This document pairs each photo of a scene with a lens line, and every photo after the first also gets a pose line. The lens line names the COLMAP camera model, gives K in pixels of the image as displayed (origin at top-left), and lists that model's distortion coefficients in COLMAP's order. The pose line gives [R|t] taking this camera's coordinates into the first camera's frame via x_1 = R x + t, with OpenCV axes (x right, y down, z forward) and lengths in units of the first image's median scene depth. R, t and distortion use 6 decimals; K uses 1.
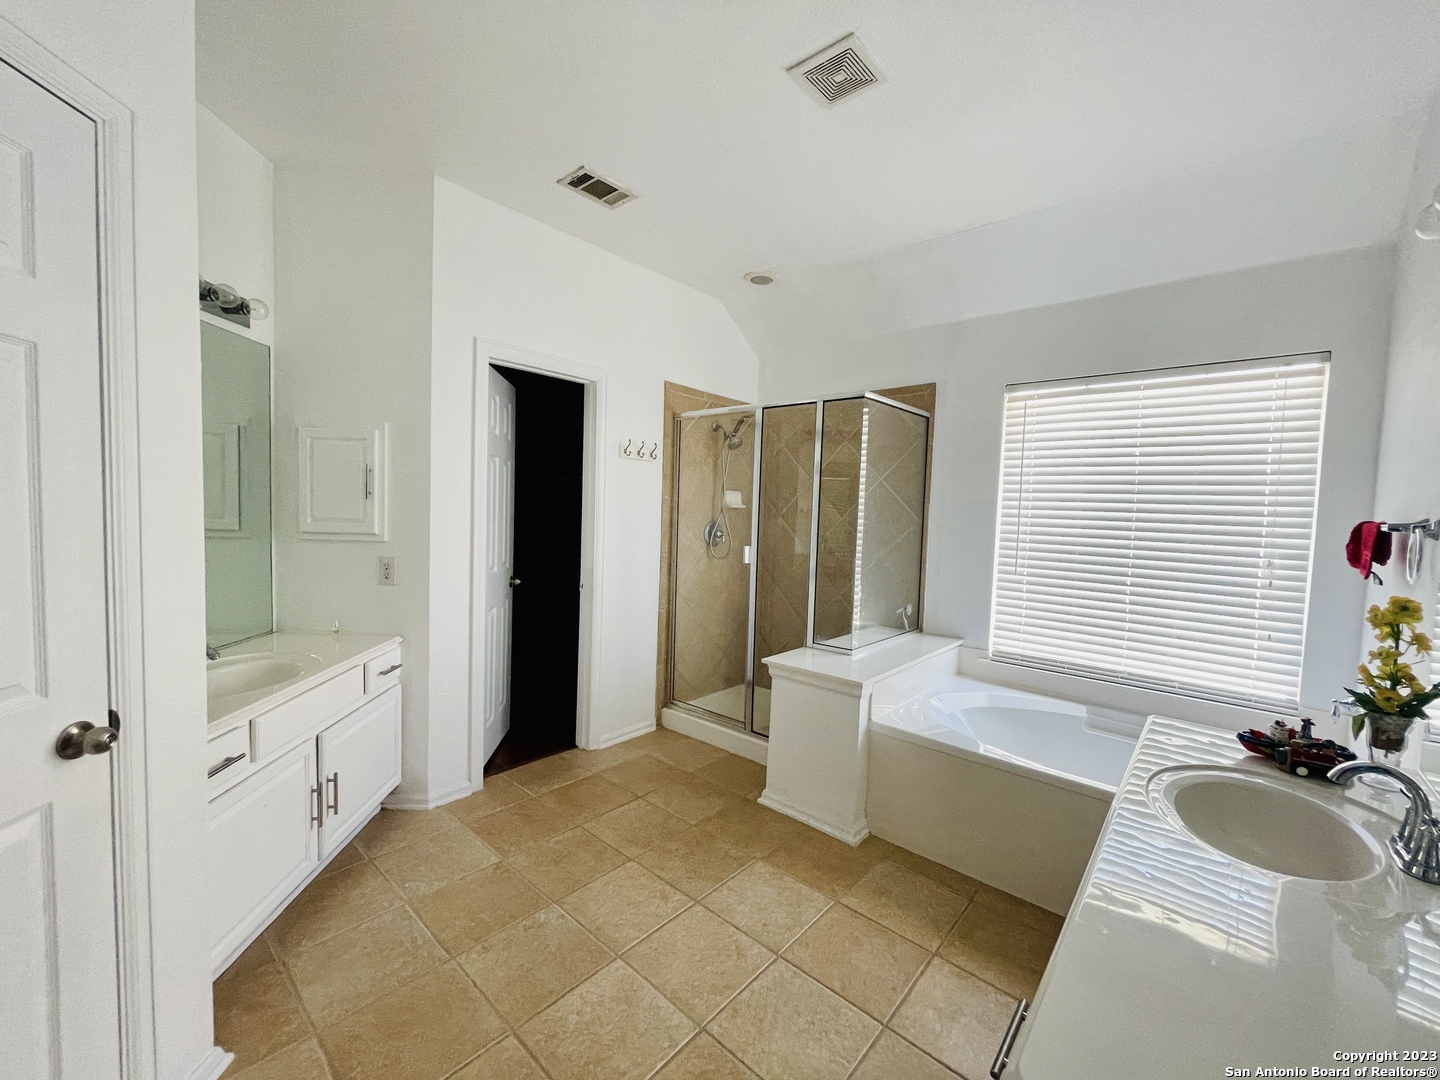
lens RADIAL K [[577.1, 0, 712.8], [0, 577.1, 541.2], [0, 0, 1]] dist [-0.002864, -0.000934]
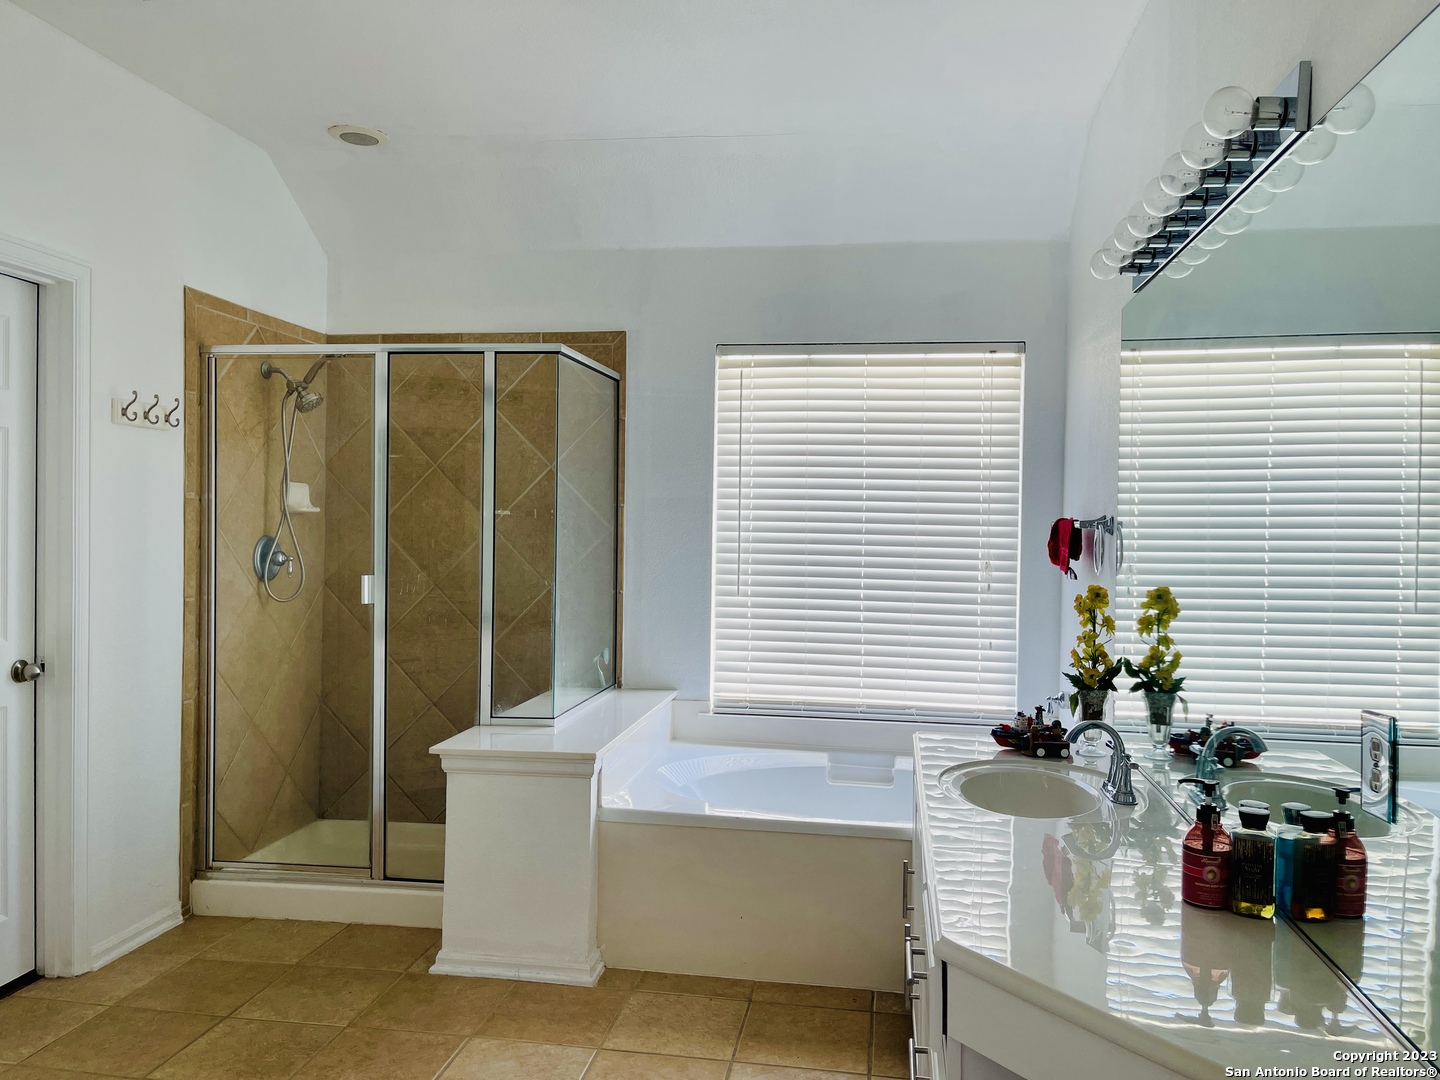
lens RADIAL K [[1096.5, 0, 720.0], [0, 1096.5, 540.0], [0, 0, 1]] dist [0.069101, -0.091176]
pose [[0.837960, -0.028859, 0.544969, -0.302737], [0.042081, 0.999045, -0.011799, 0.000812], [-0.544107, 0.032820, 0.838373, -0.214383]]
